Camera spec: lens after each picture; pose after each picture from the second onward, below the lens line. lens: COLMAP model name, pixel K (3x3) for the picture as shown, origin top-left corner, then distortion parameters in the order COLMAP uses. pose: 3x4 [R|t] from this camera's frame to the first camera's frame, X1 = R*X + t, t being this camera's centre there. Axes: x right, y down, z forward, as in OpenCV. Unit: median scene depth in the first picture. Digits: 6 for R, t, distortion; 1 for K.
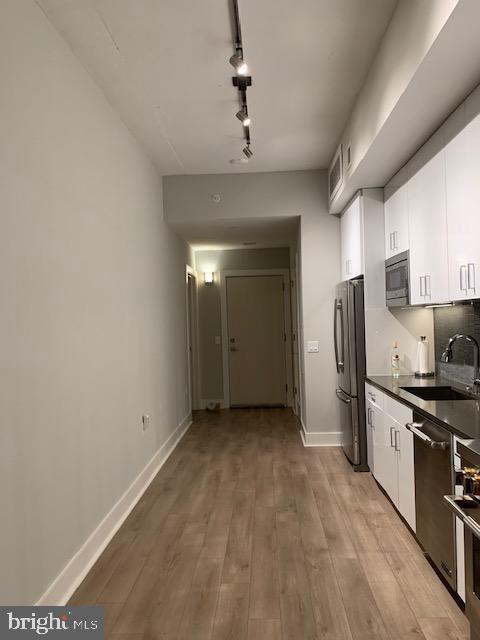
lens RADIAL K [[479.6, 0, 242.4], [0, 479.6, 319.5], [0, 0, 1]] dist [0.041785, -0.039713]
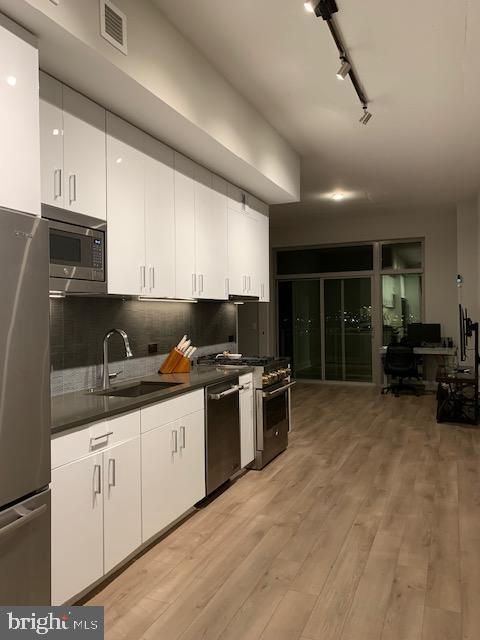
lens RADIAL K [[487.6, 0, 247.6], [0, 487.6, 310.7], [0, 0, 1]] dist [0.011399, 0.001590]
pose [[-0.938484, 0.040494, 0.342940, -0.119904], [0.037270, 0.999177, -0.015991, 0.017348], [-0.343305, -0.002226, -0.939221, 1.585356]]
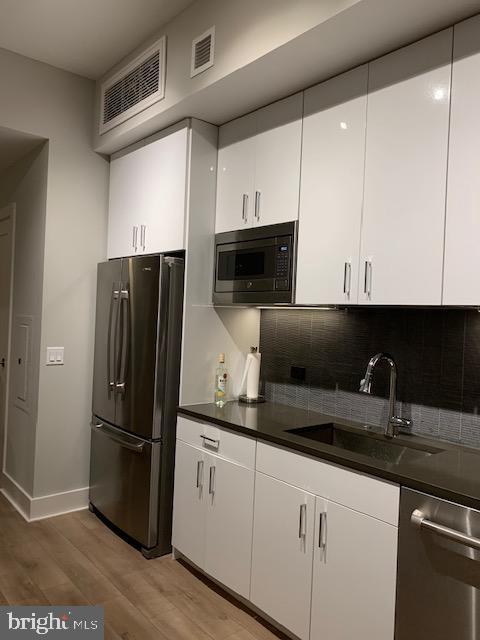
lens RADIAL K [[479.6, 0, 242.4], [0, 479.6, 319.5], [0, 0, 1]] dist [0.041785, -0.039713]
pose [[0.725740, 0.059285, 0.685410, -0.150265], [-0.064313, 0.997764, -0.018205, 0.007759], [-0.684957, -0.030869, 0.727930, 0.542668]]
